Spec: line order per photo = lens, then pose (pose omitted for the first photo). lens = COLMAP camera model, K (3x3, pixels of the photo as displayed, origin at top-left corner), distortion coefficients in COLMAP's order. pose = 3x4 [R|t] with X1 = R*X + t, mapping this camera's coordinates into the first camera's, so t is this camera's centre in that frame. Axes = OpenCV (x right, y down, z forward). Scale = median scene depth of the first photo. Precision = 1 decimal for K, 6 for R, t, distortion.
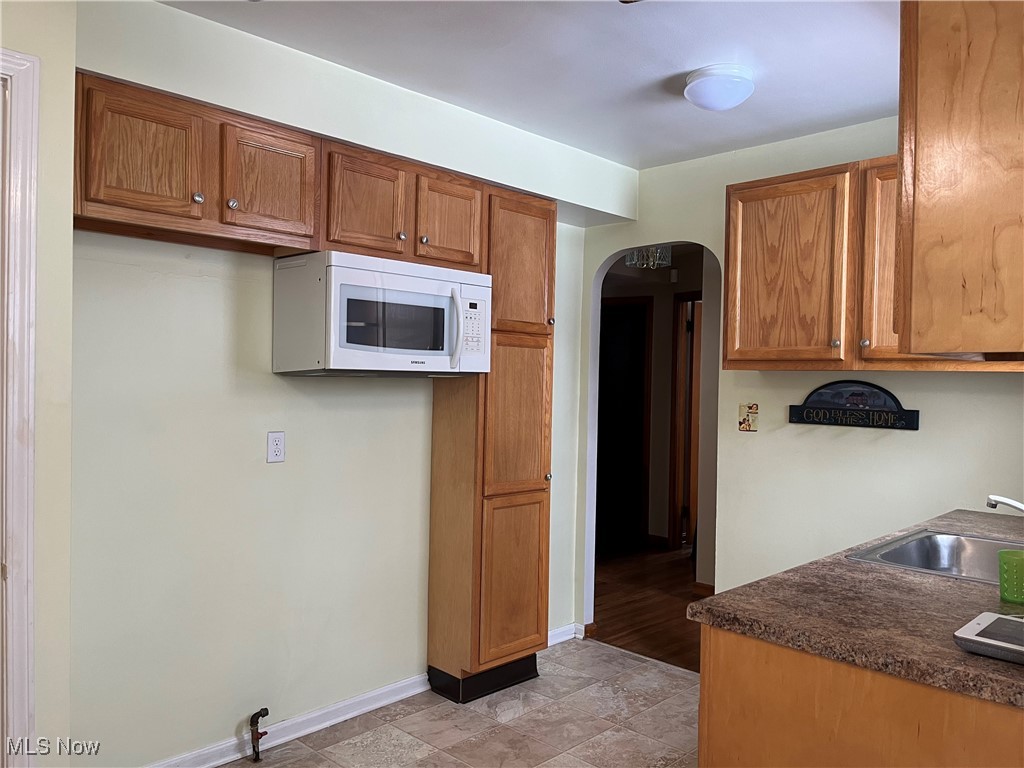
lens RADIAL K [[775.1, 0, 511.3], [0, 775.1, 391.9], [0, 0, 1]] dist [0.080618, -0.122172]
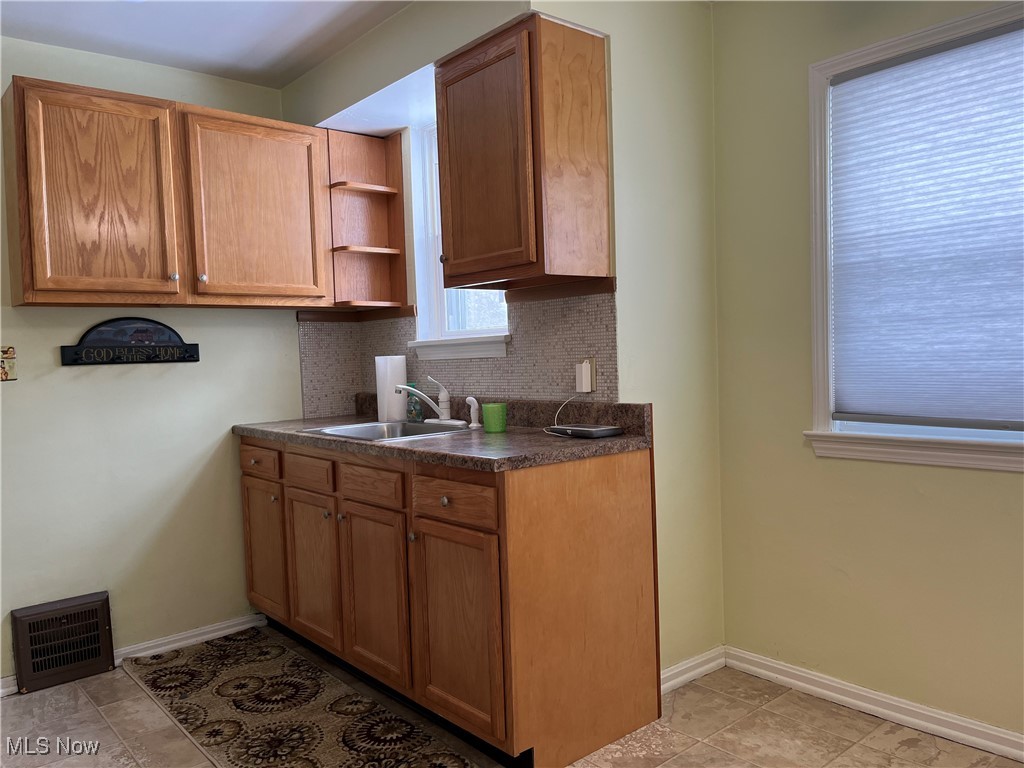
lens RADIAL K [[775.1, 0, 511.3], [0, 775.1, 391.9], [0, 0, 1]] dist [0.080618, -0.122172]
pose [[0.088810, -0.070678, 0.993538, -0.545562], [0.054863, 0.996312, 0.065971, 0.042294], [-0.994536, 0.048650, 0.092361, 0.454720]]
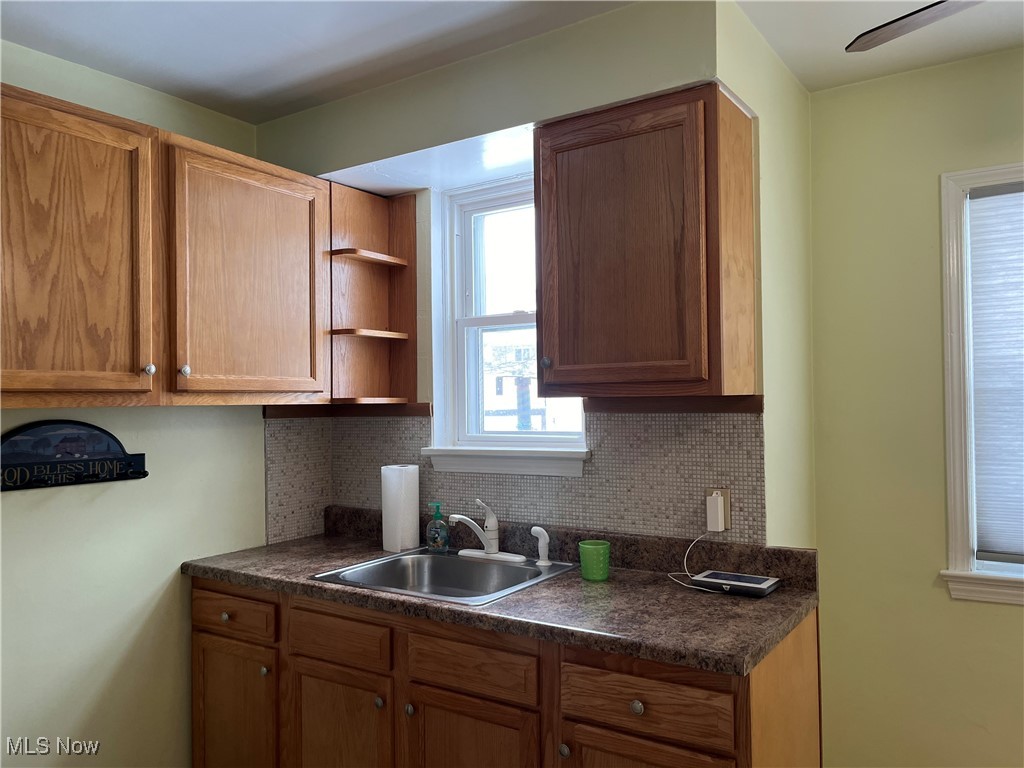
lens RADIAL K [[775.1, 0, 511.3], [0, 775.1, 391.9], [0, 0, 1]] dist [0.080618, -0.122172]
pose [[-0.192896, -0.006017, 0.981201, -0.343375], [0.029143, 0.999505, 0.011859, -0.037947], [-0.980786, 0.030883, -0.192625, 0.775298]]
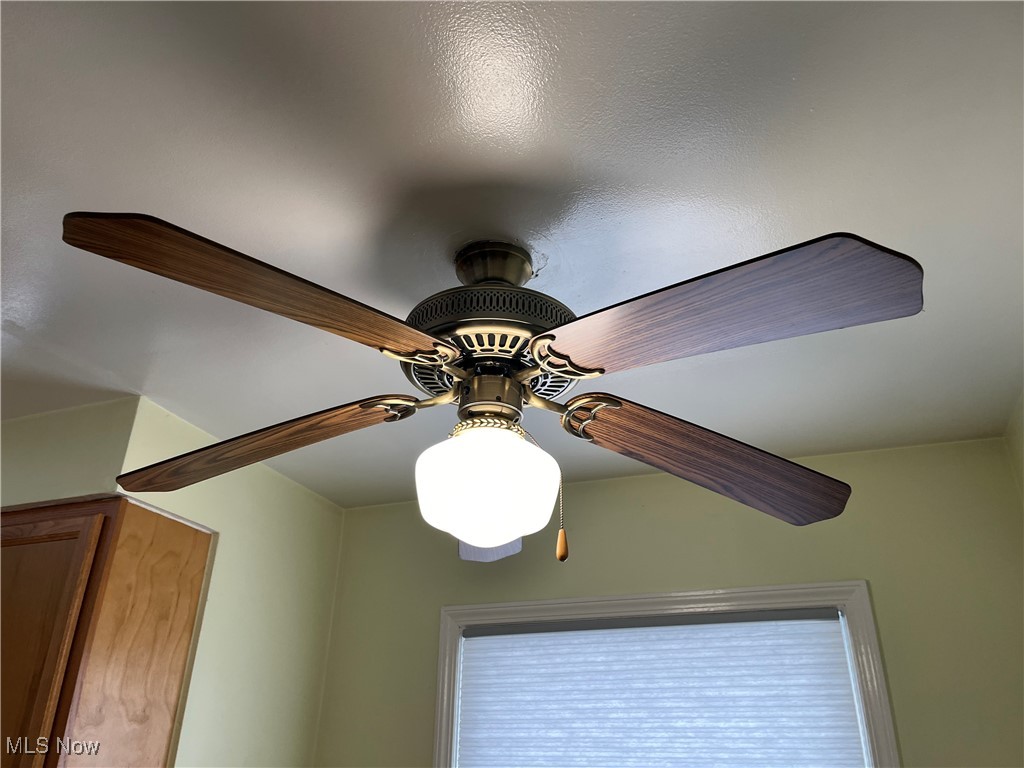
lens RADIAL K [[775.1, 0, 511.3], [0, 775.1, 391.9], [0, 0, 1]] dist [0.080618, -0.122172]
pose [[-0.406724, 0.389350, 0.826427, -0.380058], [-0.009575, 0.902765, -0.430027, -0.098468], [-0.913501, -0.182815, -0.363448, 0.446211]]
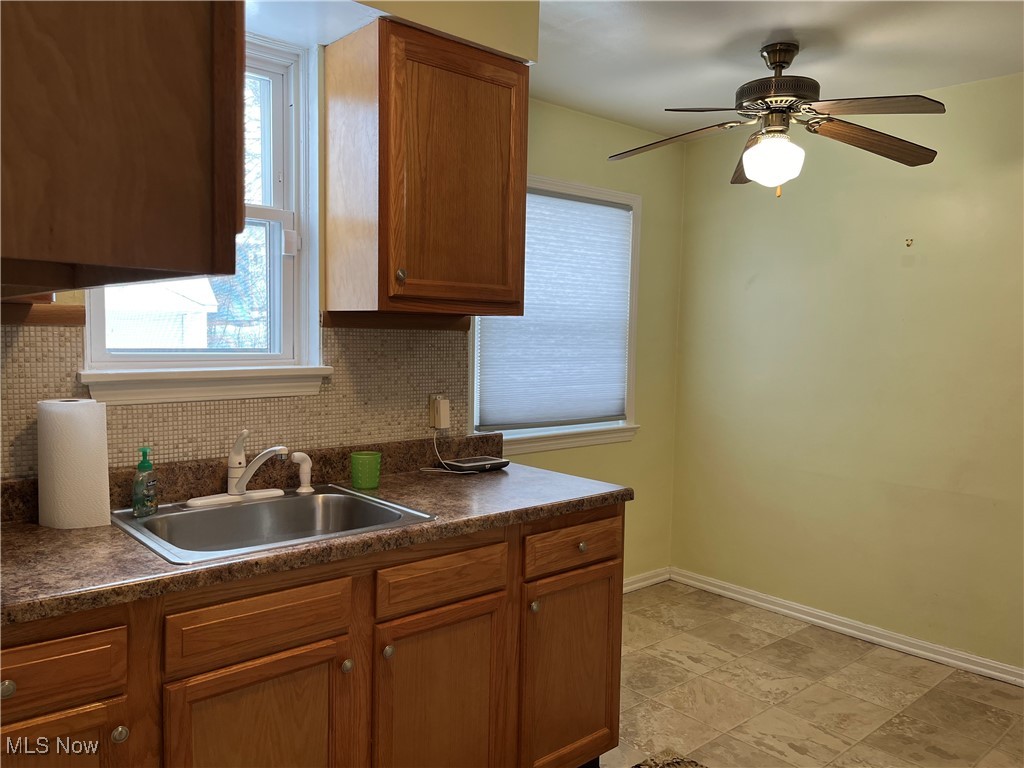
lens RADIAL K [[775.1, 0, 511.3], [0, 775.1, 391.9], [0, 0, 1]] dist [0.080618, -0.122172]
pose [[-0.996671, -0.042055, 0.069845, 0.193325], [-0.035328, 0.994859, 0.094906, -0.020195], [-0.073477, 0.092123, -0.993033, 1.303284]]
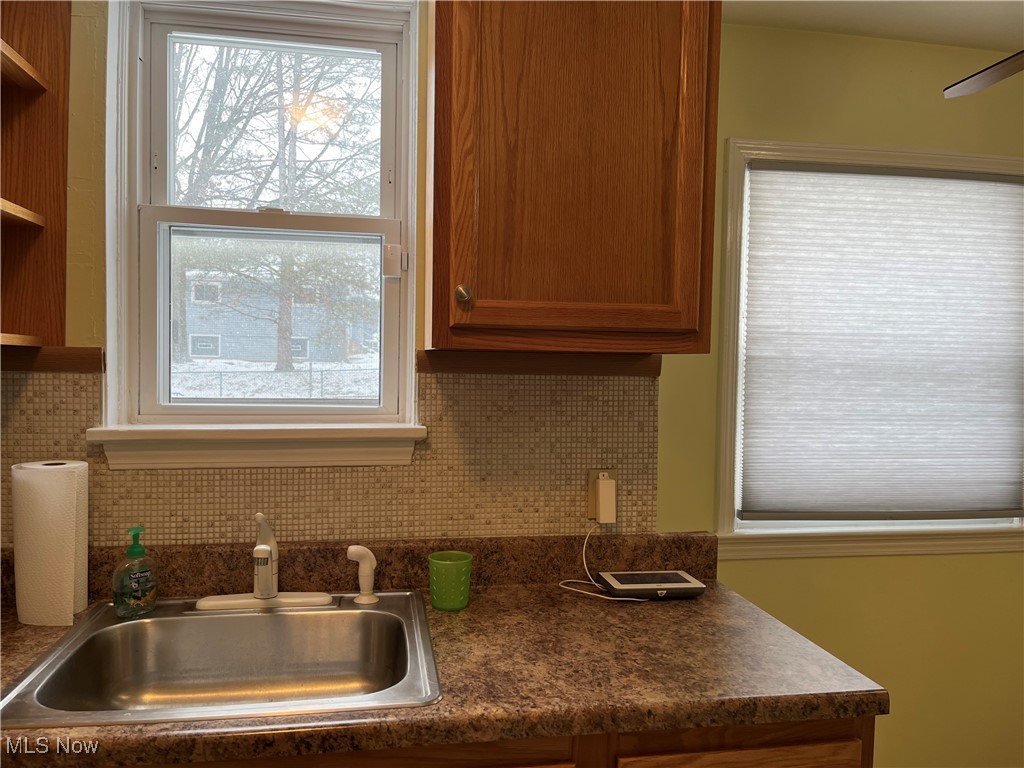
lens RADIAL K [[775.1, 0, 511.3], [0, 775.1, 391.9], [0, 0, 1]] dist [0.080618, -0.122172]
pose [[-0.813741, -0.054567, 0.578661, 0.055942], [-0.022227, 0.997777, 0.062833, -0.026818], [-0.580803, 0.038268, -0.813144, 0.962168]]
